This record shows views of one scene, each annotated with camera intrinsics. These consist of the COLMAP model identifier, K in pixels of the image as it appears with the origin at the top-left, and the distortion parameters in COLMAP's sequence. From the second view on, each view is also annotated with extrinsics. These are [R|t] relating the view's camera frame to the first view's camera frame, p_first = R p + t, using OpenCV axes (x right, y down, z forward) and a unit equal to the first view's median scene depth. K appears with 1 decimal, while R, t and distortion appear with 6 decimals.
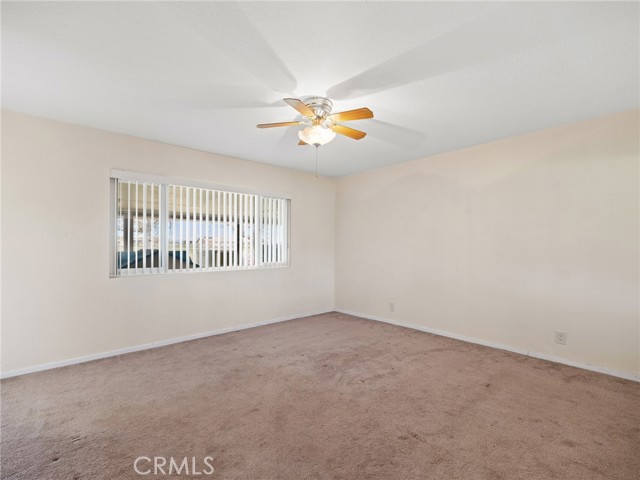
lens RADIAL K [[300.9, 0, 321.4], [0, 300.9, 242.7], [0, 0, 1]] dist [0.001443, -0.000483]
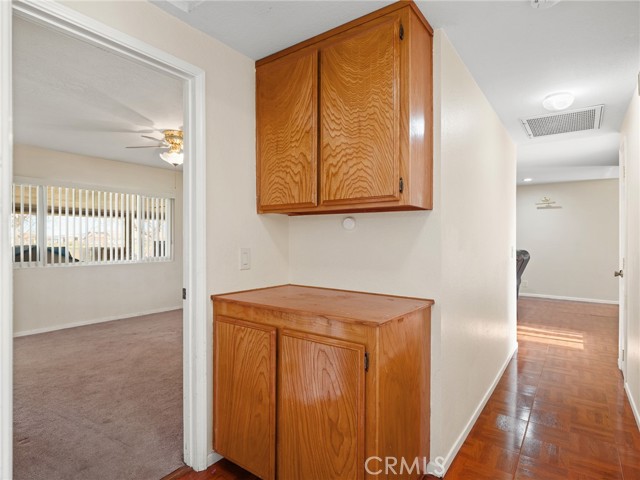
lens RADIAL K [[353.5, 0, 321.3], [0, 353.5, 240.3], [0, 0, 1]] dist [0.006047, 0.000865]
pose [[0.980871, -0.002508, 0.194644, 0.209123], [0.001564, 0.999986, 0.005000, -0.000463], [-0.194654, -0.004600, 0.980861, -0.437274]]
